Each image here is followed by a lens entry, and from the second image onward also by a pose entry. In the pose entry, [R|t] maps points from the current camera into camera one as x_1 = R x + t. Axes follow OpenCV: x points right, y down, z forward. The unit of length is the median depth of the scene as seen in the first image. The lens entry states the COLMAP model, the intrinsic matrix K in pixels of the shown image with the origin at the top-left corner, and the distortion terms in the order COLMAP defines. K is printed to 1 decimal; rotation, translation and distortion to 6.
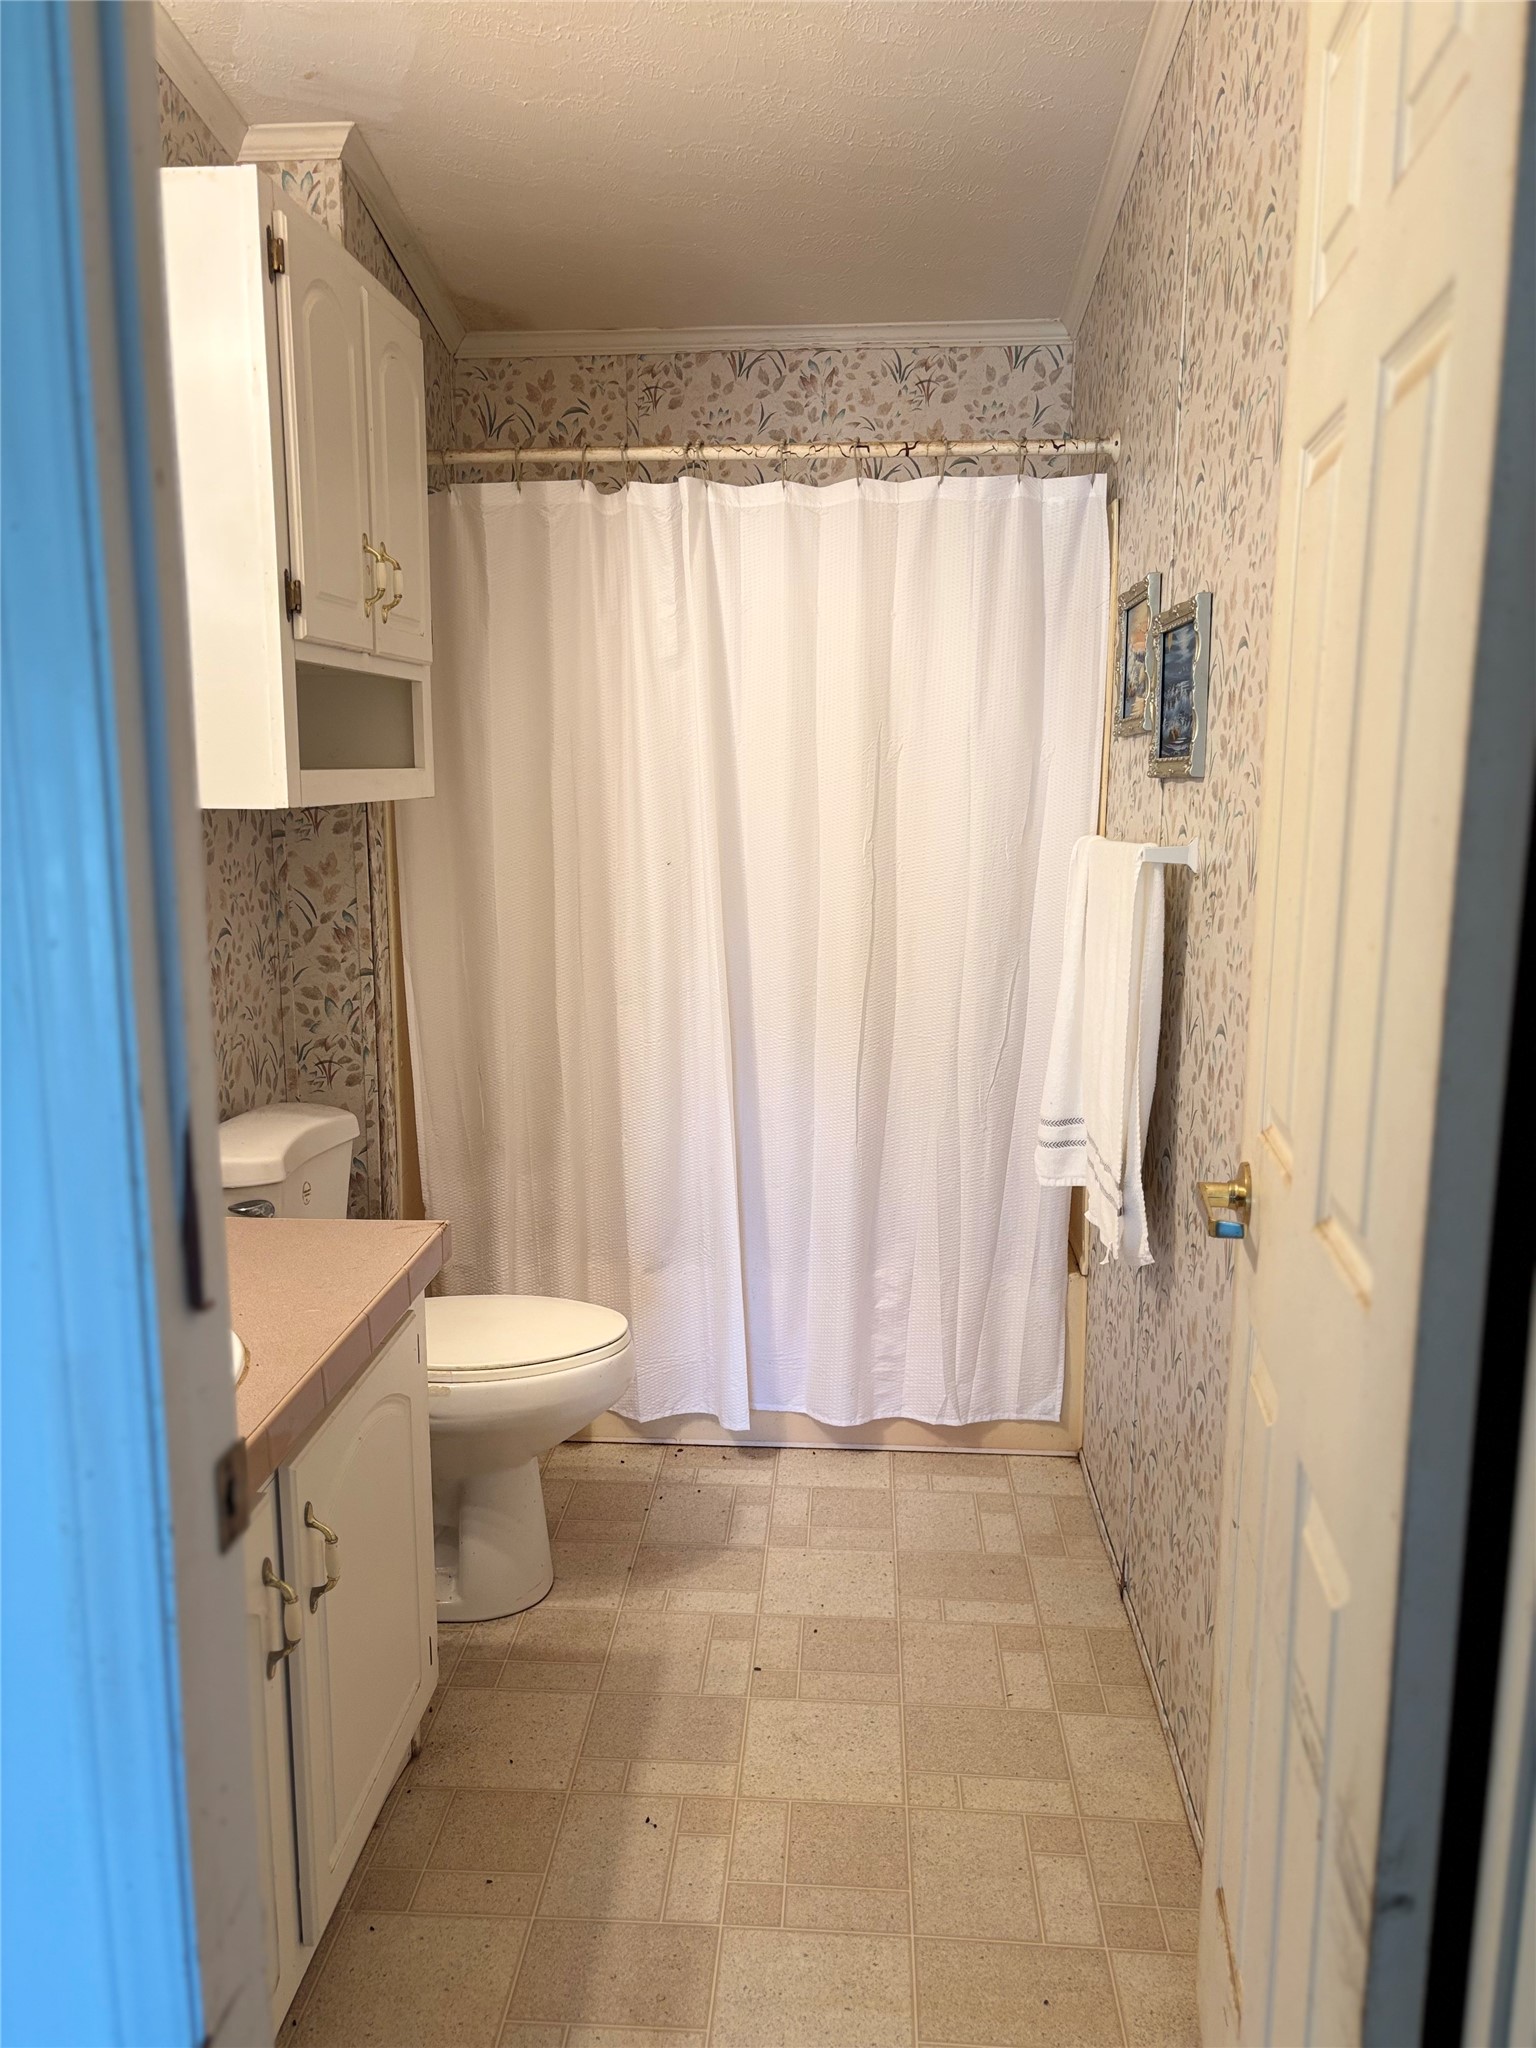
lens RADIAL K [[1543.7, 0, 756.0], [0, 1543.7, 1015.3], [0, 0, 1]] dist [0.035542, -0.039786]
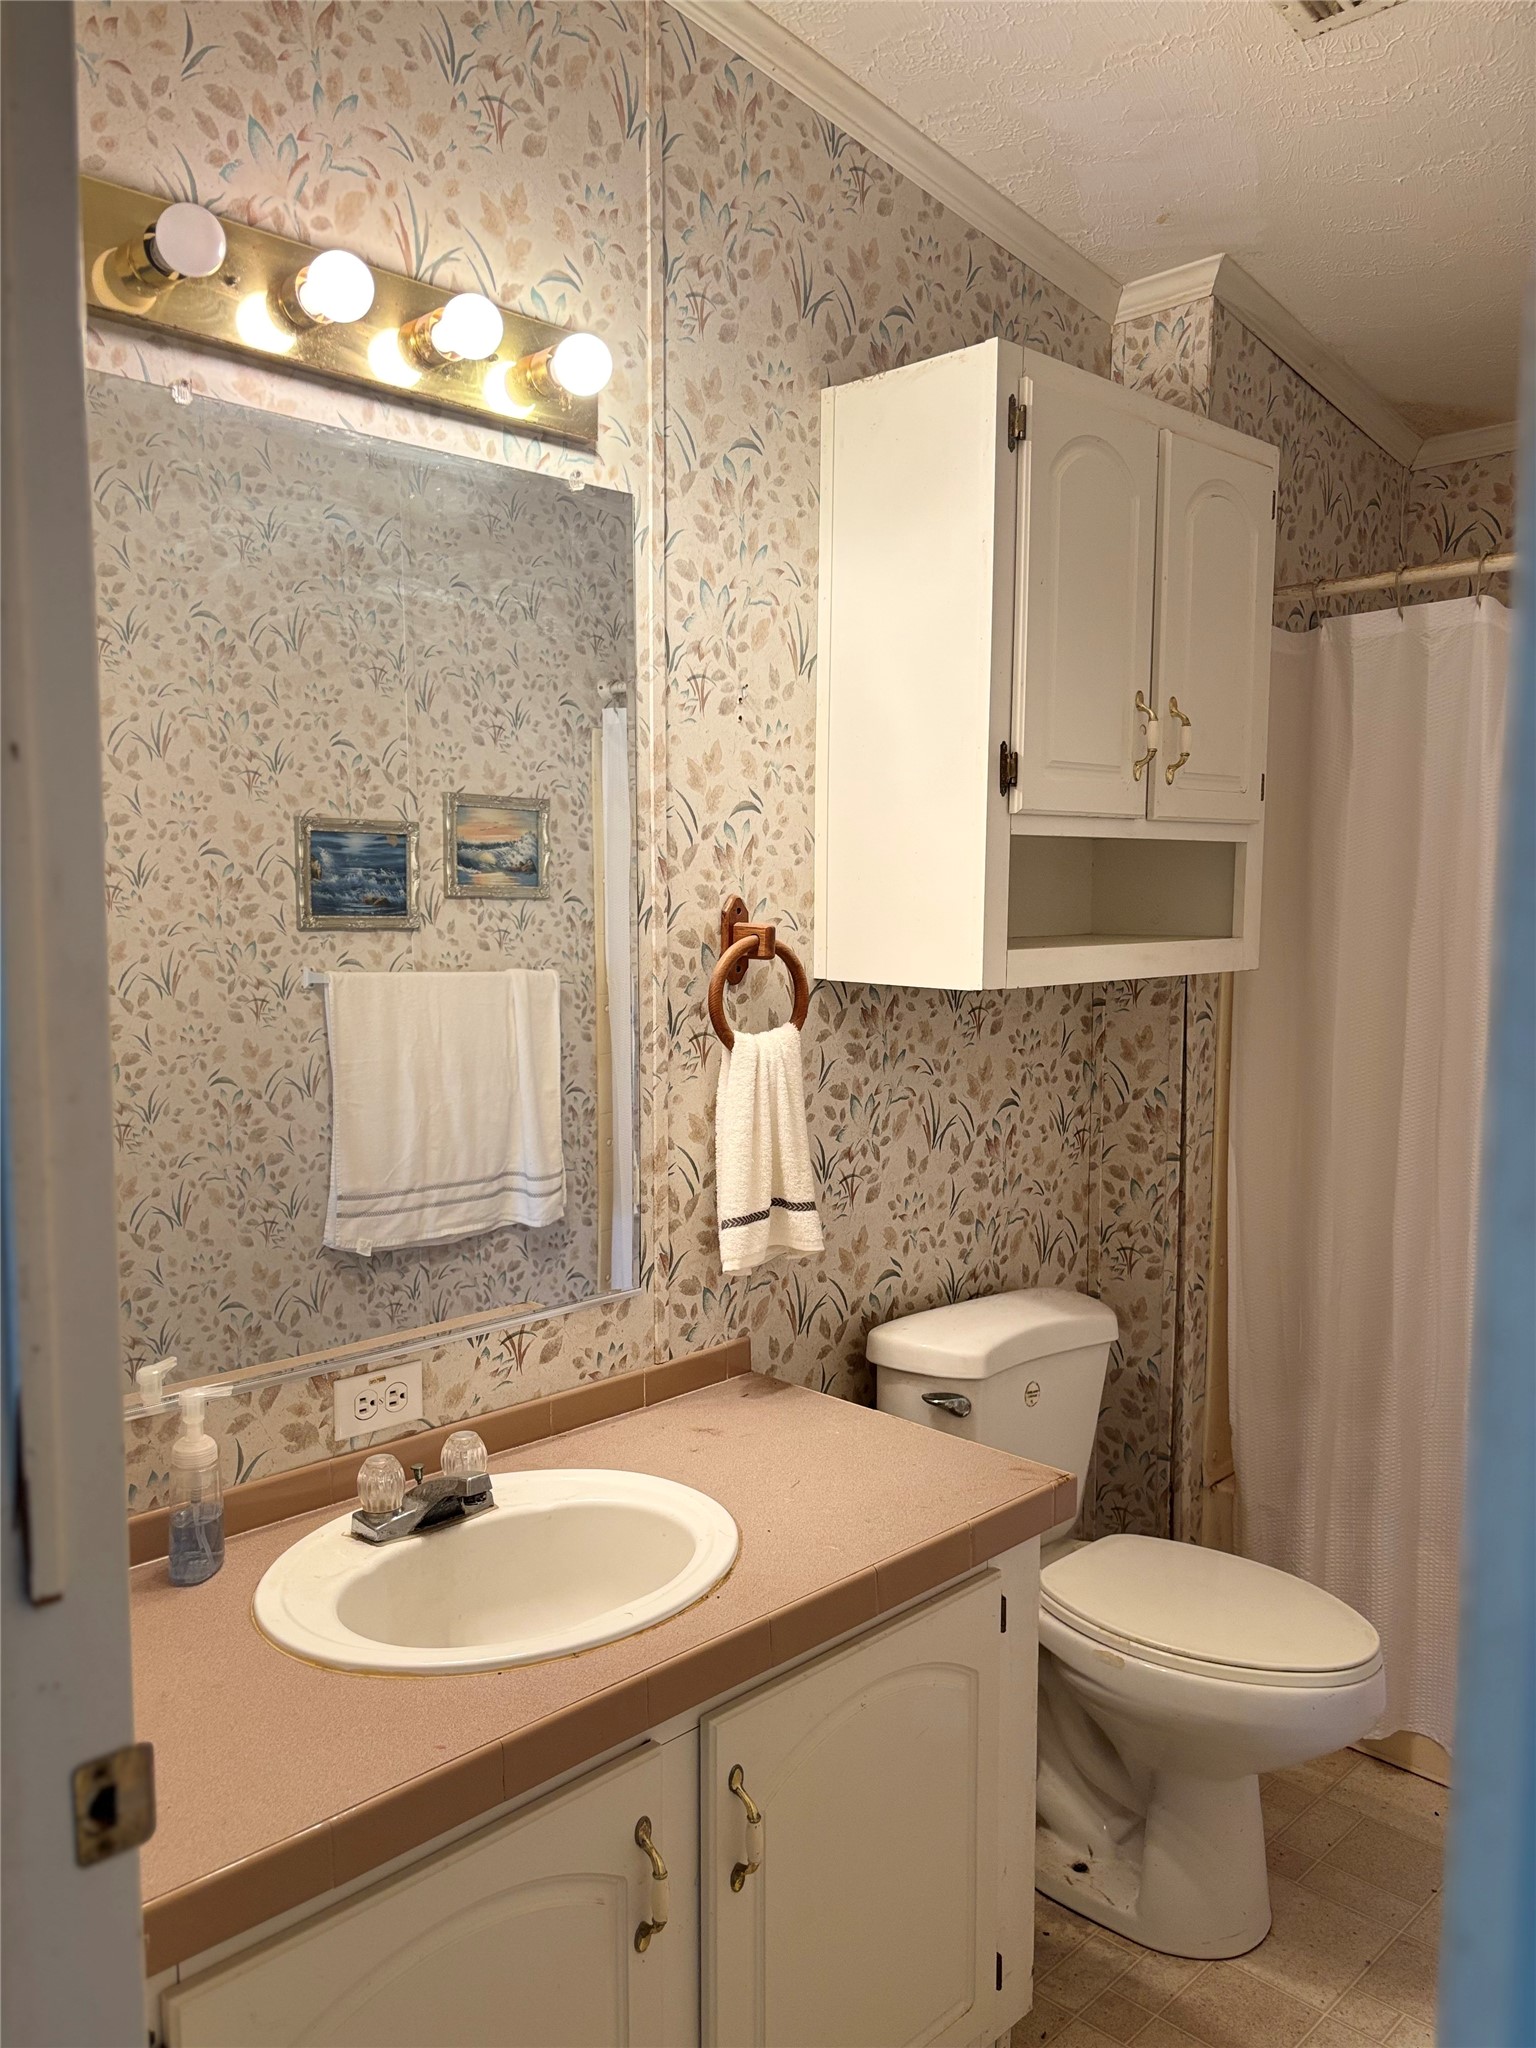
lens RADIAL K [[1543.7, 0, 762.0], [0, 1543.7, 1019.7], [0, 0, 1]] dist [0.035542, -0.039786]
pose [[0.749947, 0.059366, -0.658829, 0.162885], [-0.108781, 0.993474, -0.034305, -0.051229], [0.652493, 0.097395, 0.751510, 0.151261]]
